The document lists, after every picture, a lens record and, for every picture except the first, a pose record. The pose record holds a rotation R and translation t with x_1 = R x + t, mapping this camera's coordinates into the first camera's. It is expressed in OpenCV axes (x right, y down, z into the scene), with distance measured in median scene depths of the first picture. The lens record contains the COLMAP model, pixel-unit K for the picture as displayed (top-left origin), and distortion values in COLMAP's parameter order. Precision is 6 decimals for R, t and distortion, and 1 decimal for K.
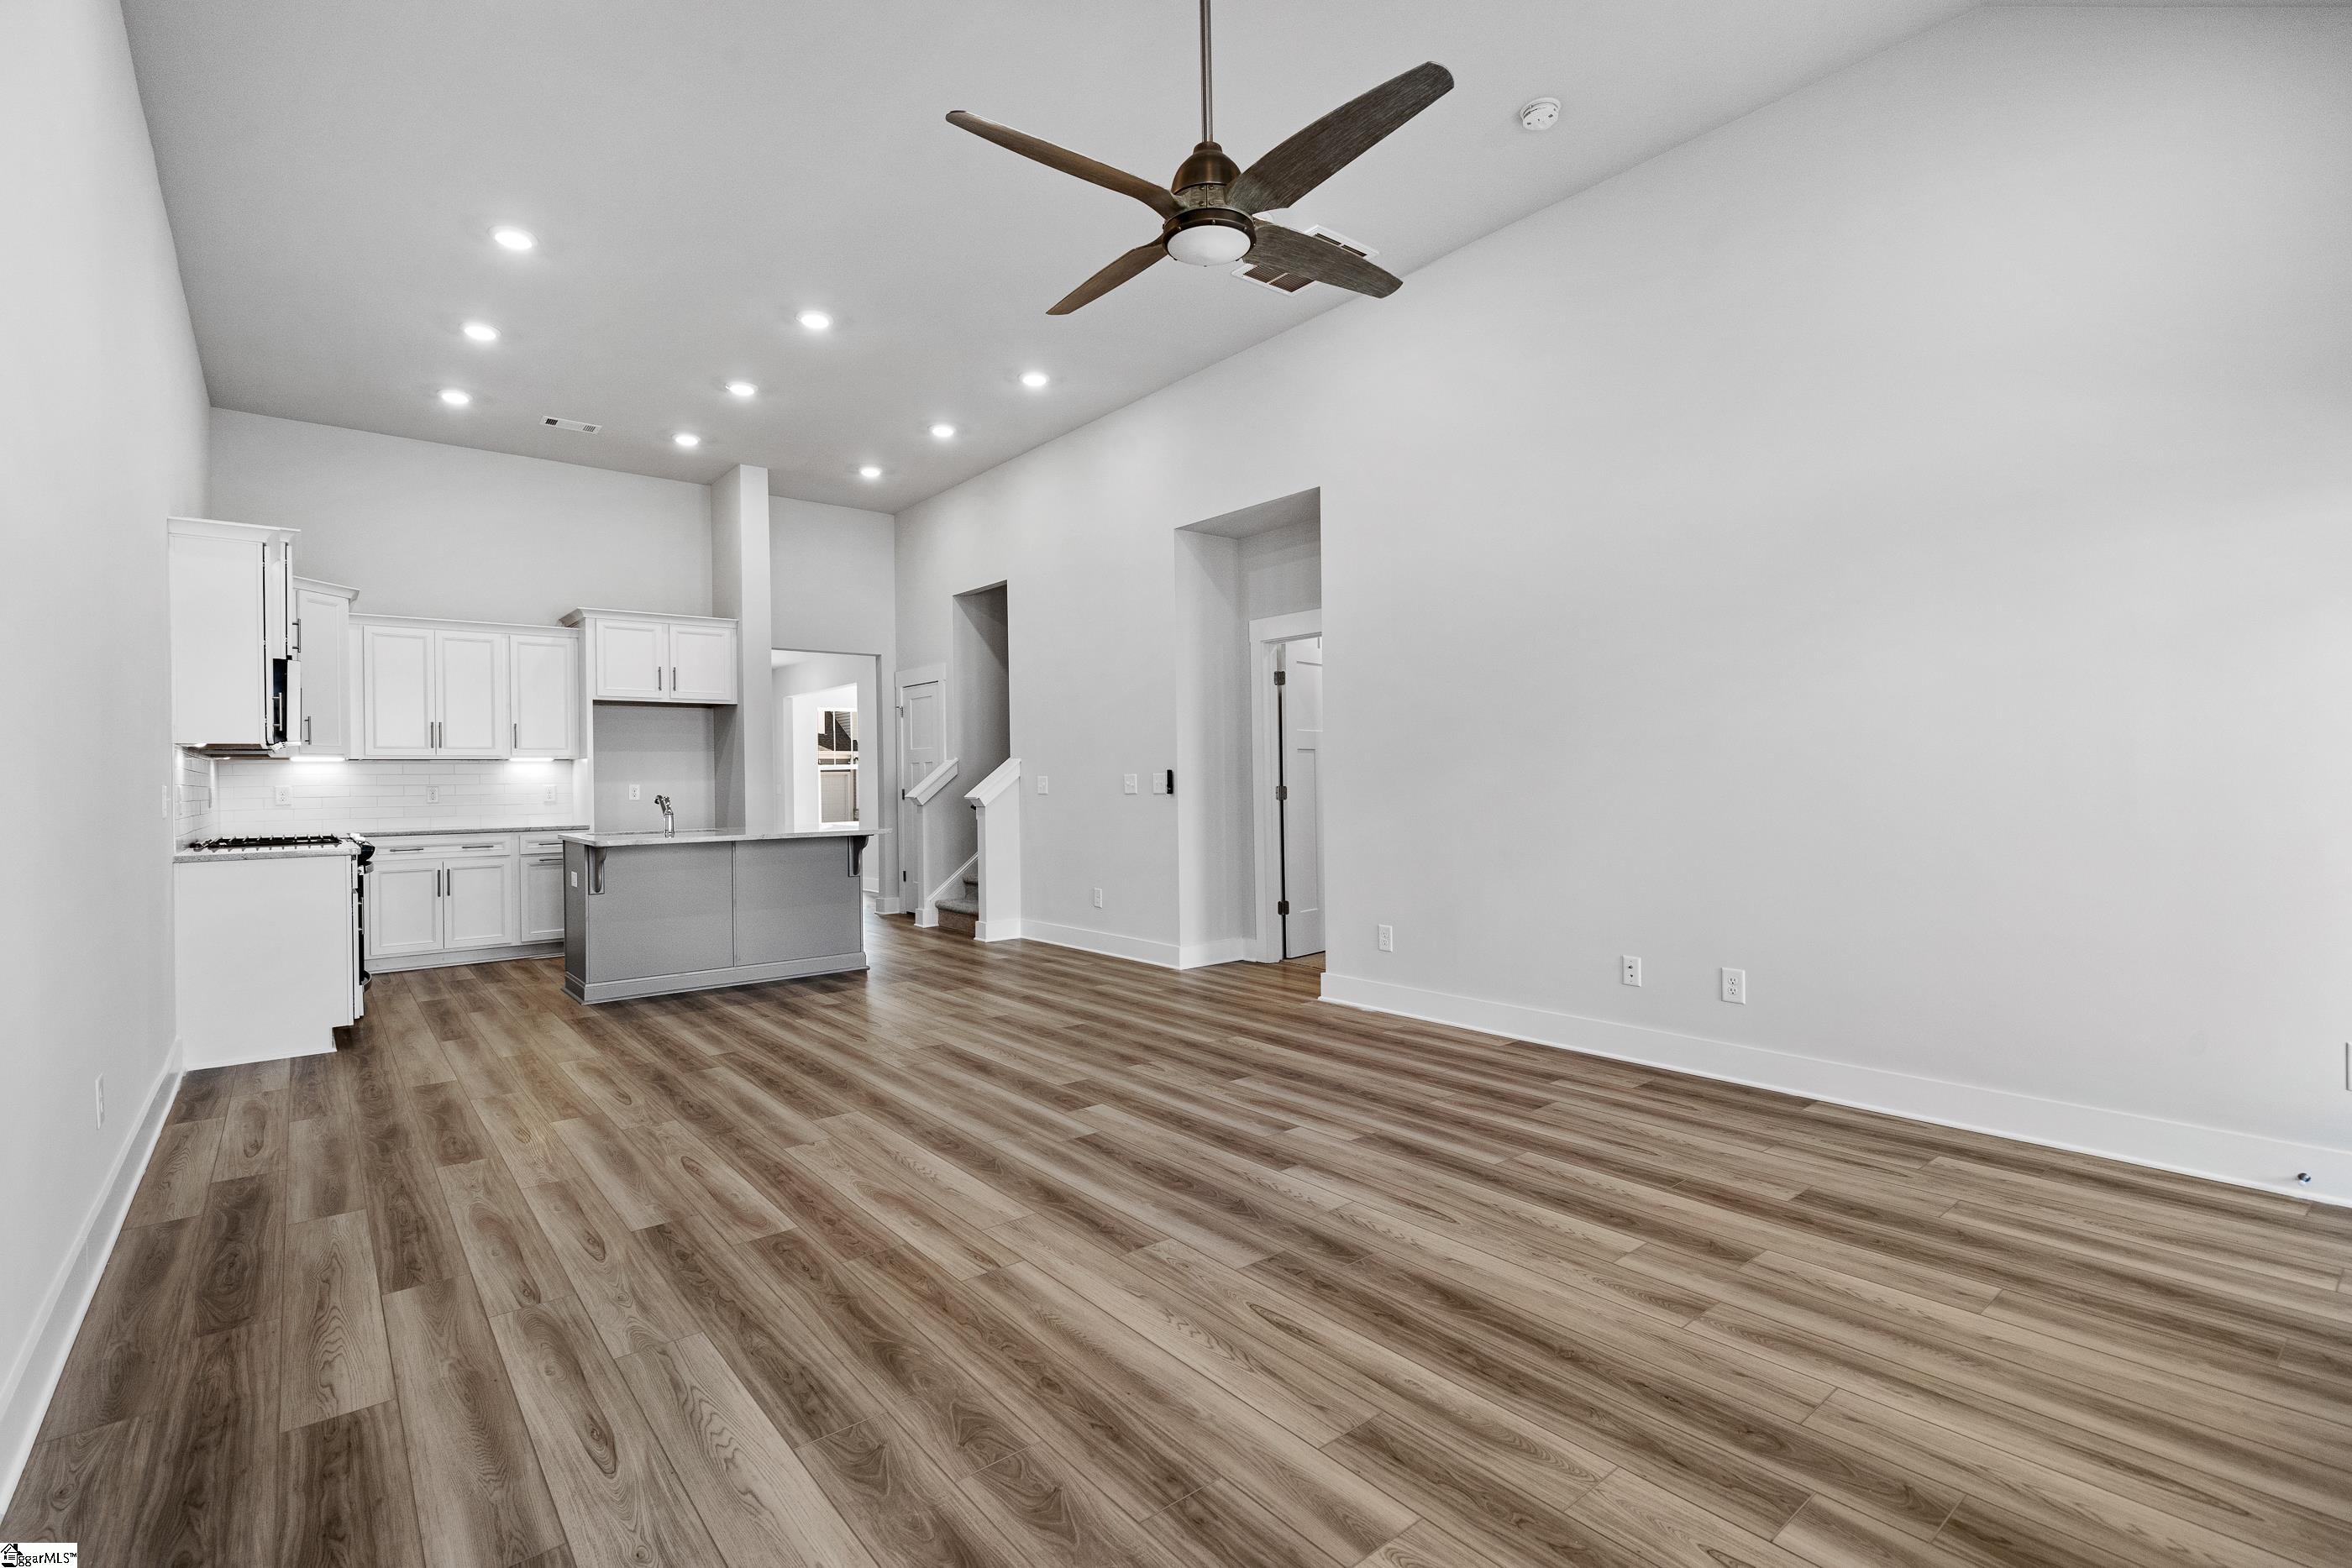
lens RADIAL K [[1070.1, 0, 1157.2], [0, 1070.1, 780.4], [0, 0, 1]] dist [0.001985, 0.000109]
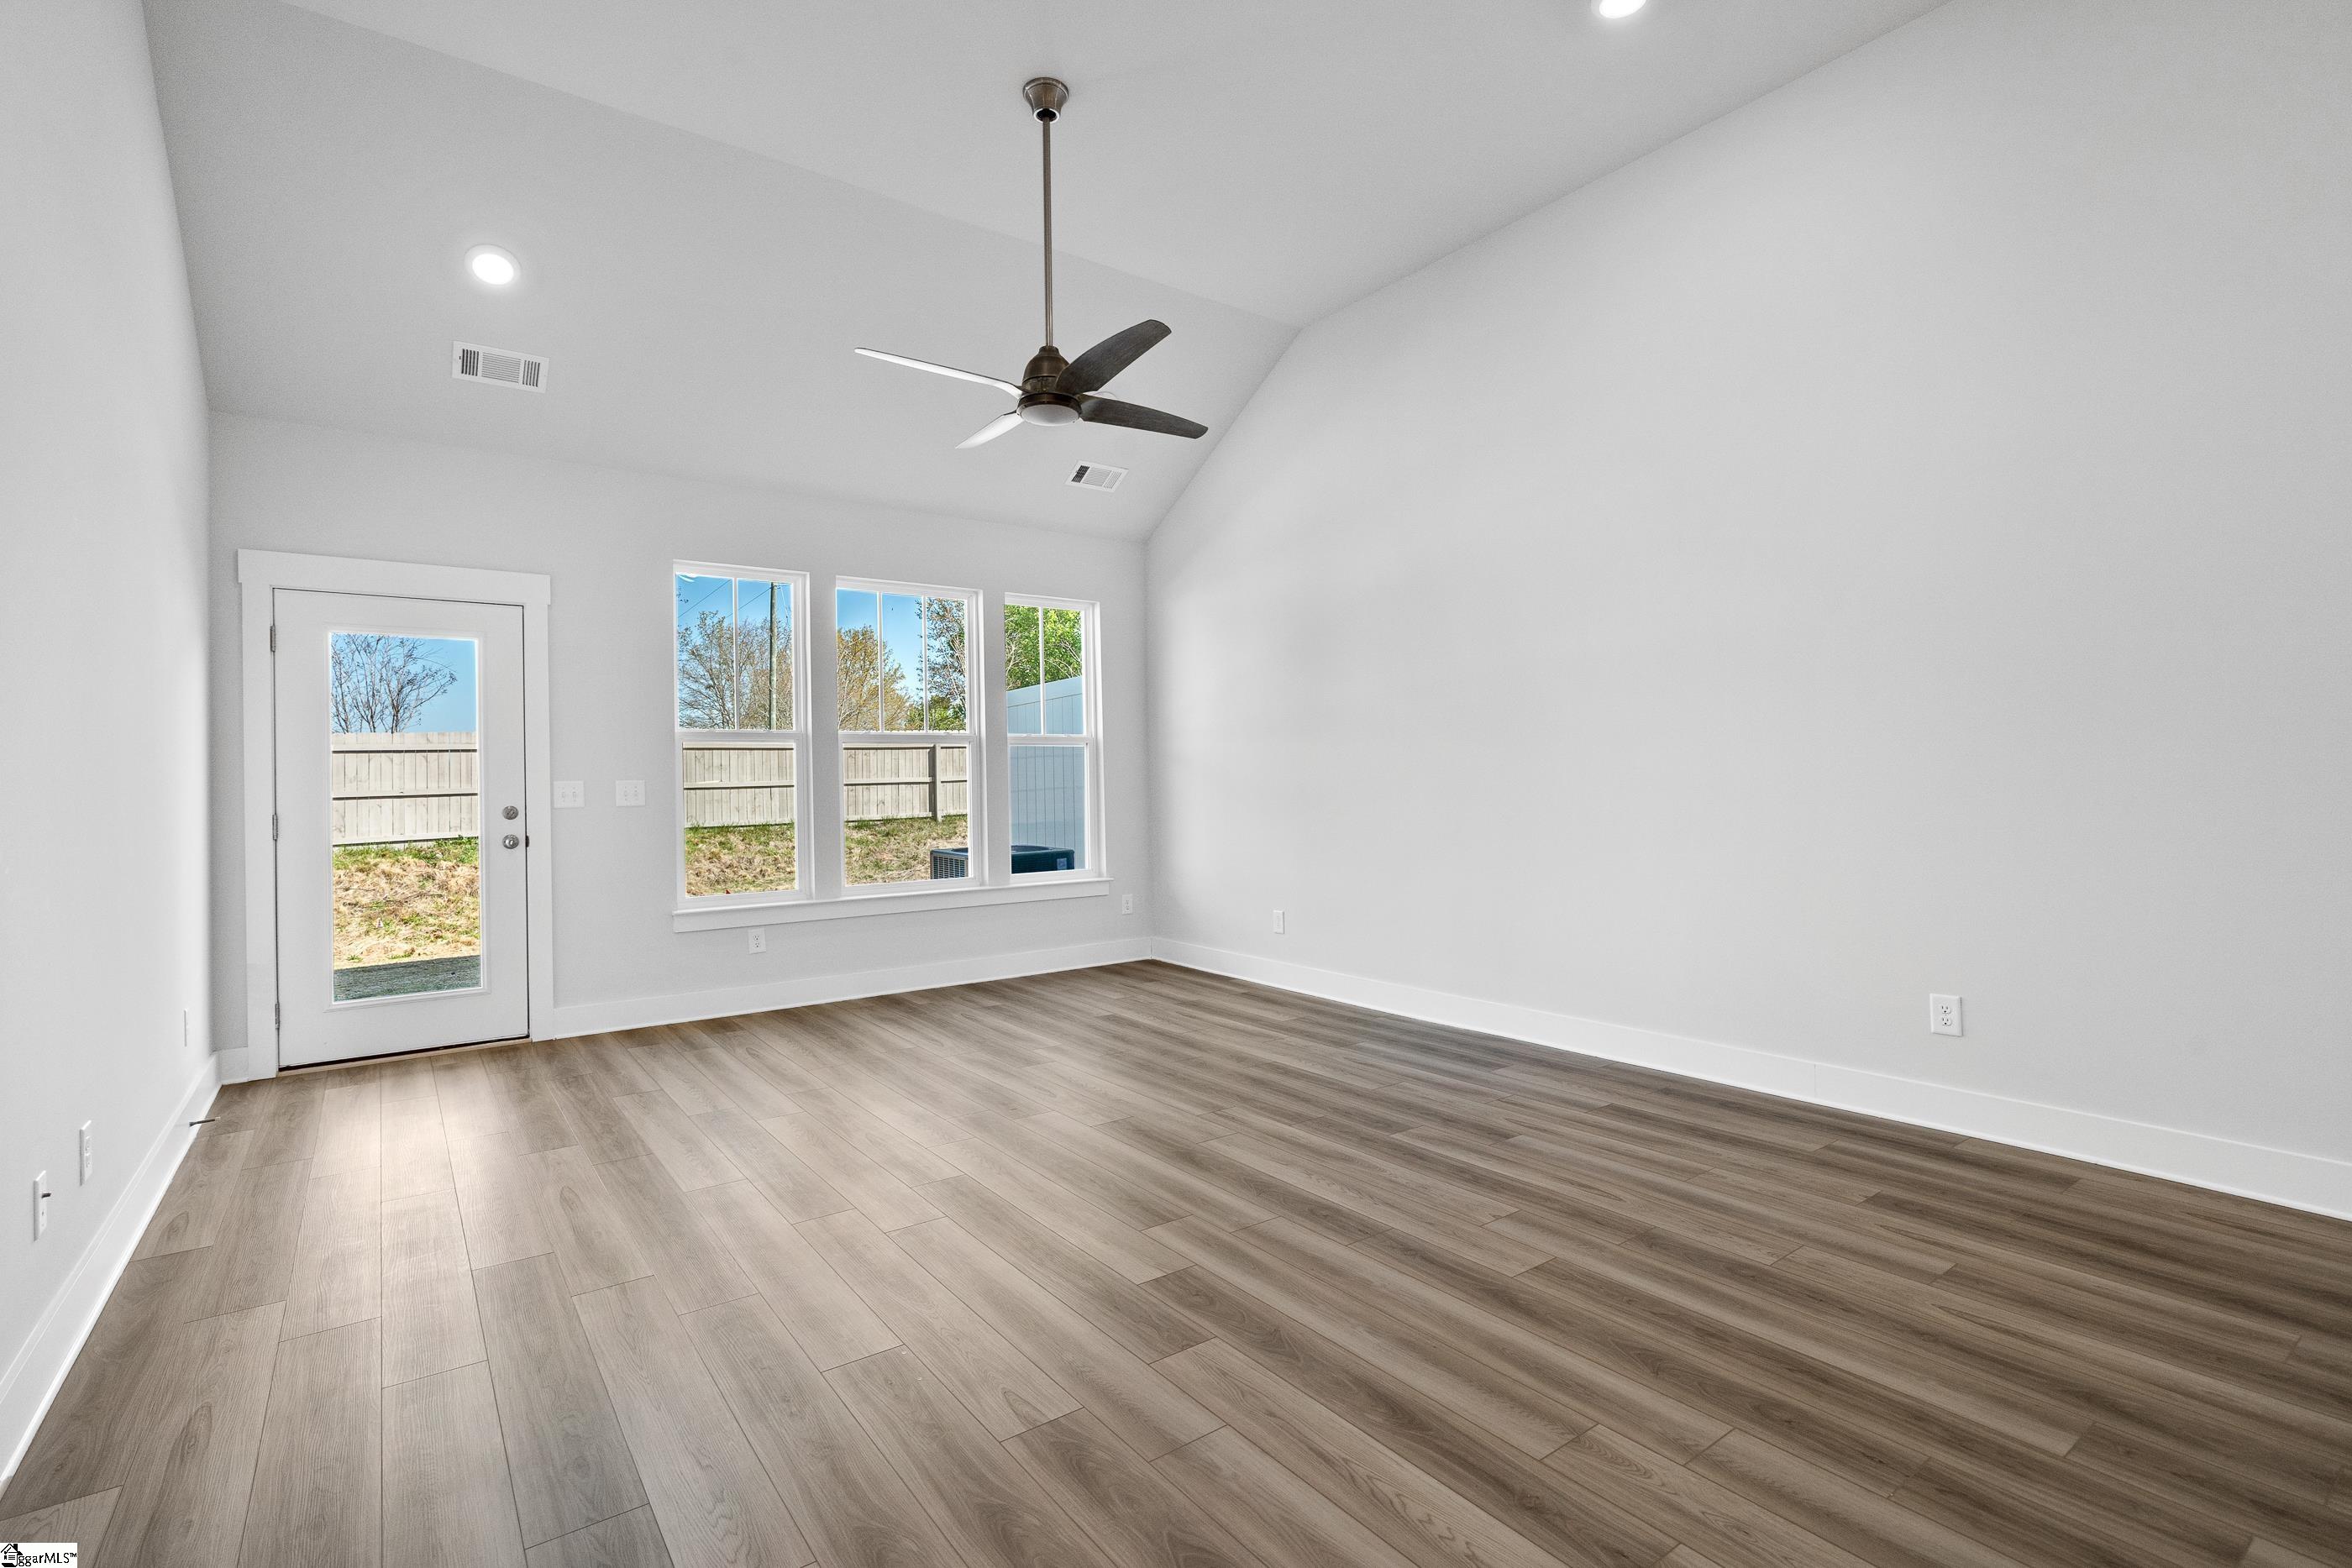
lens RADIAL K [[1070.1, 0, 1157.2], [0, 1070.1, 780.4], [0, 0, 1]] dist [0.001985, 0.000109]
pose [[-0.998384, 0.029636, 0.048488, -0.117912], [0.029617, 0.999561, -0.001101, 0.001756], [-0.048500, 0.000337, -0.998823, 1.871862]]
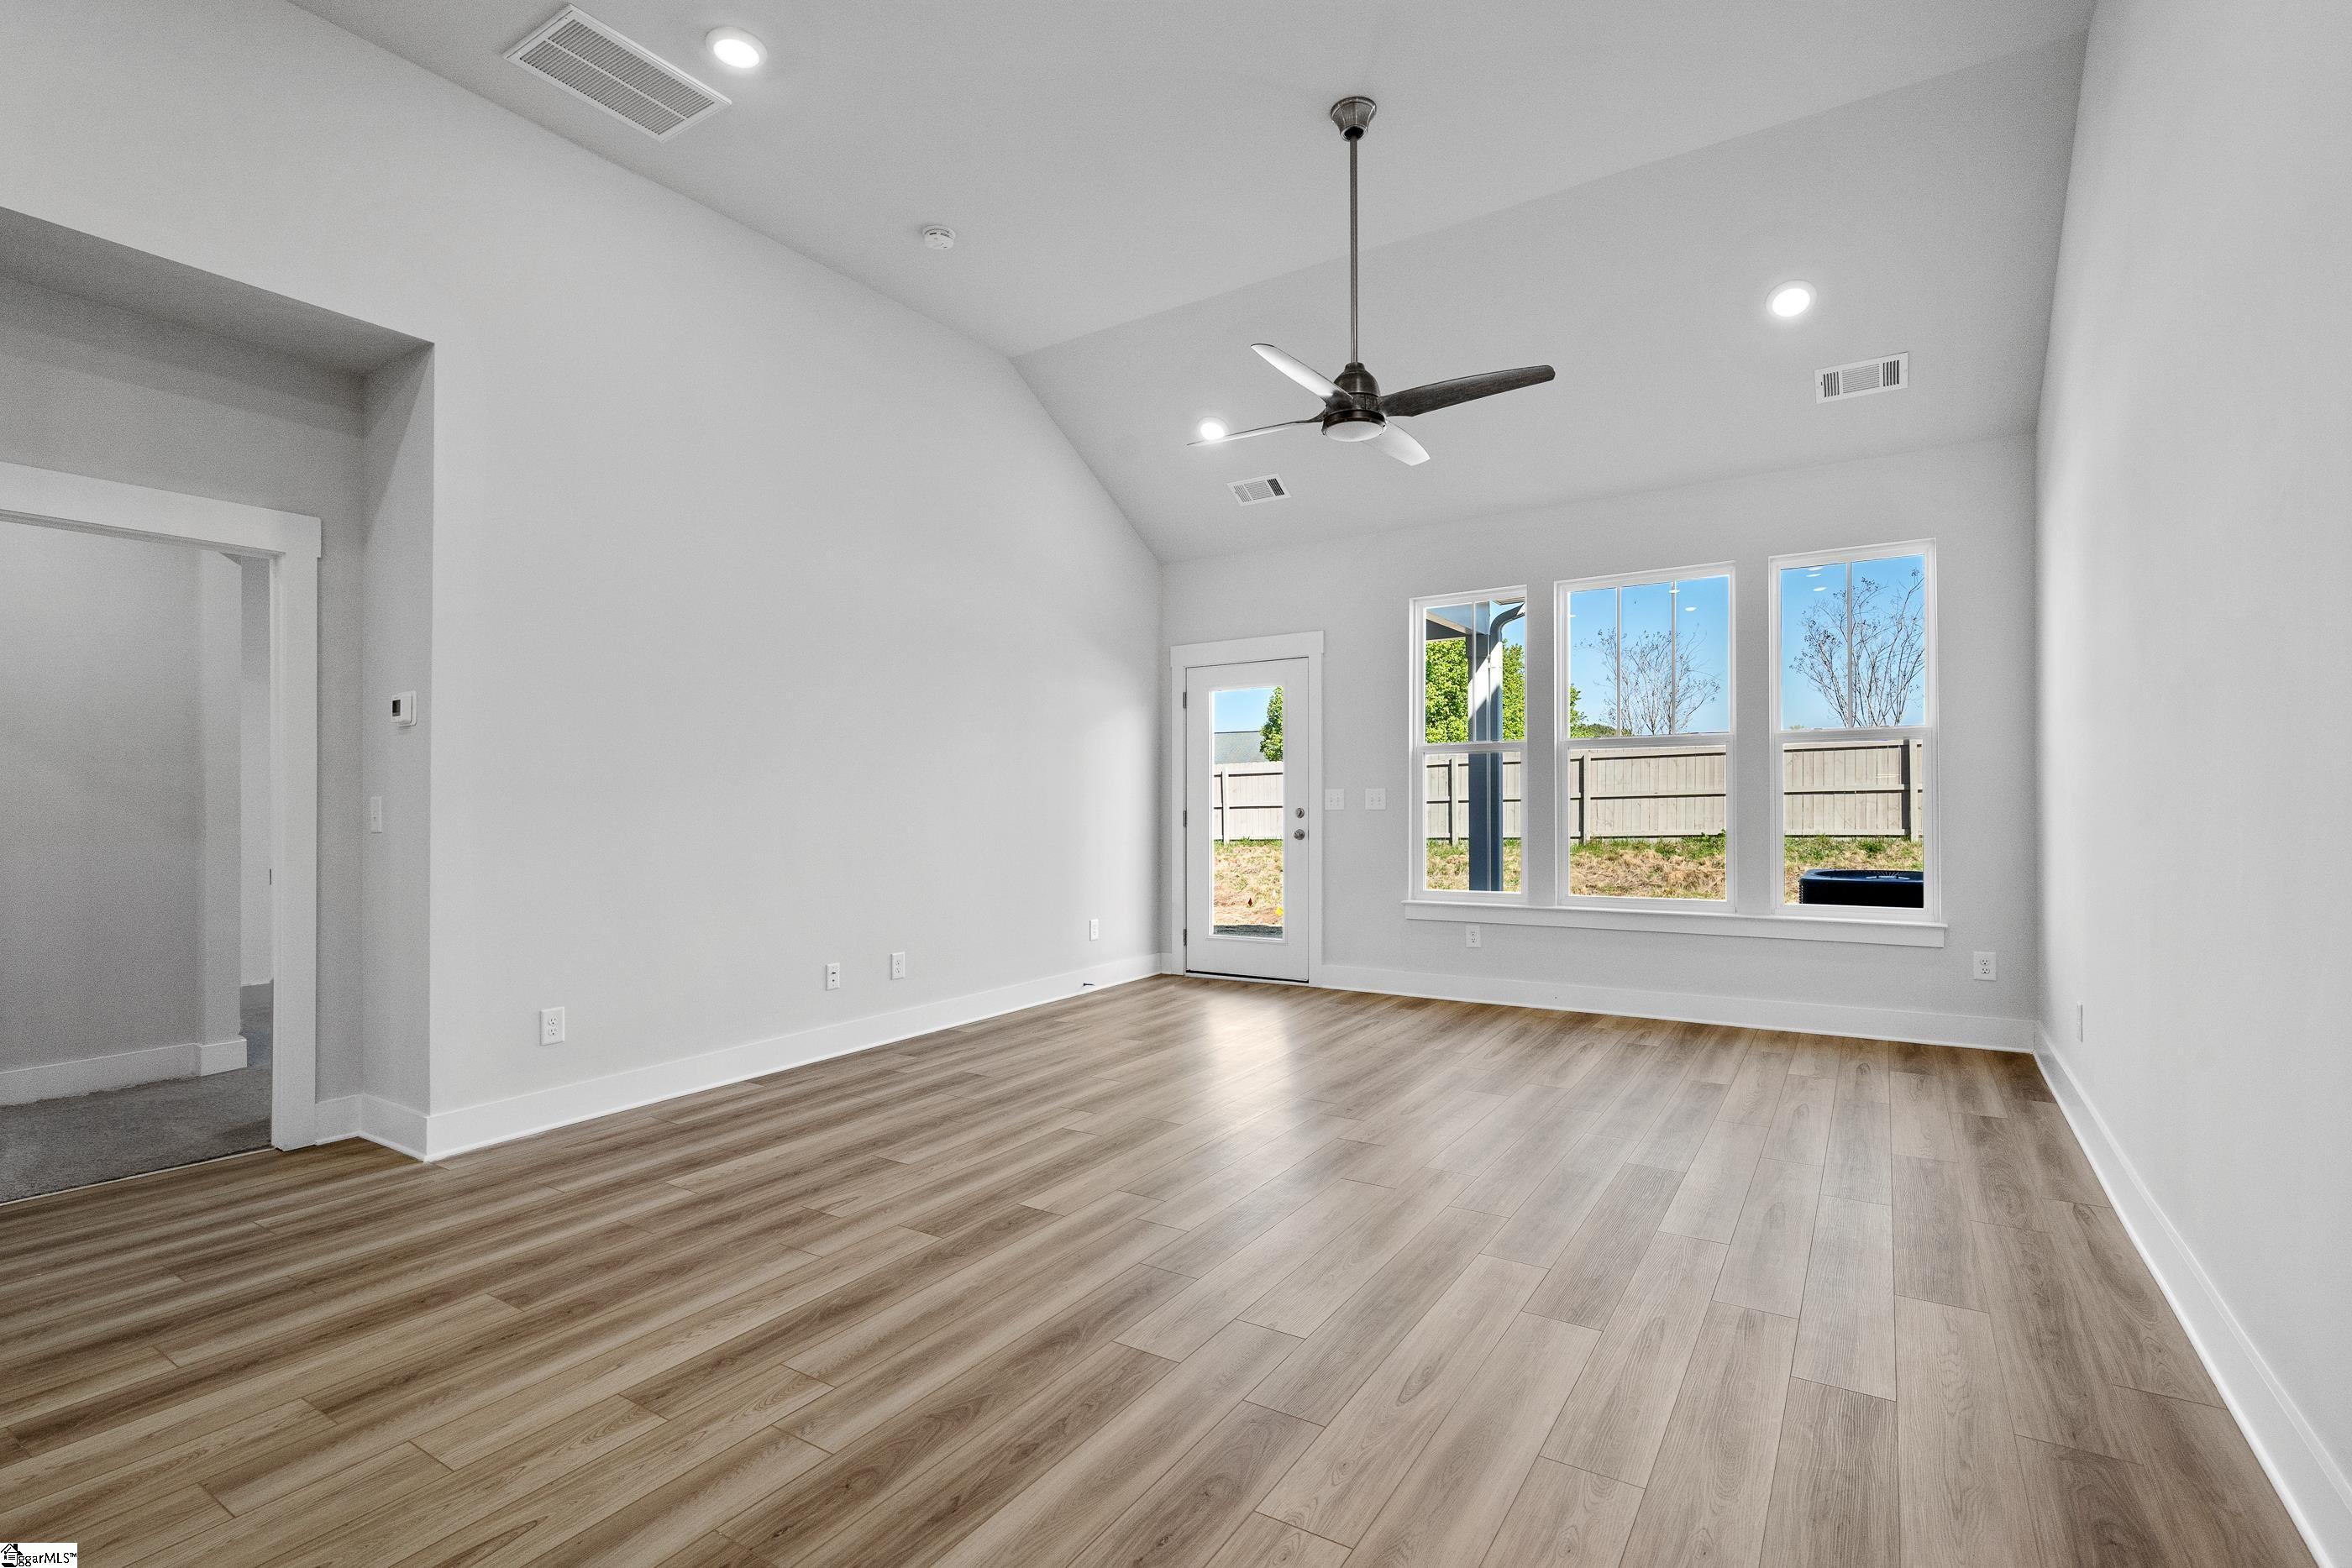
lens RADIAL K [[1098.1, 0, 1178.4], [0, 1098.1, 797.2], [0, 0, 1]] dist [-0.001663, -0.000121]
pose [[-0.316229, 0.019550, 0.948482, -0.991561], [0.016234, 0.999753, -0.015194, 0.016406], [-0.948544, 0.010593, -0.316468, 1.303572]]
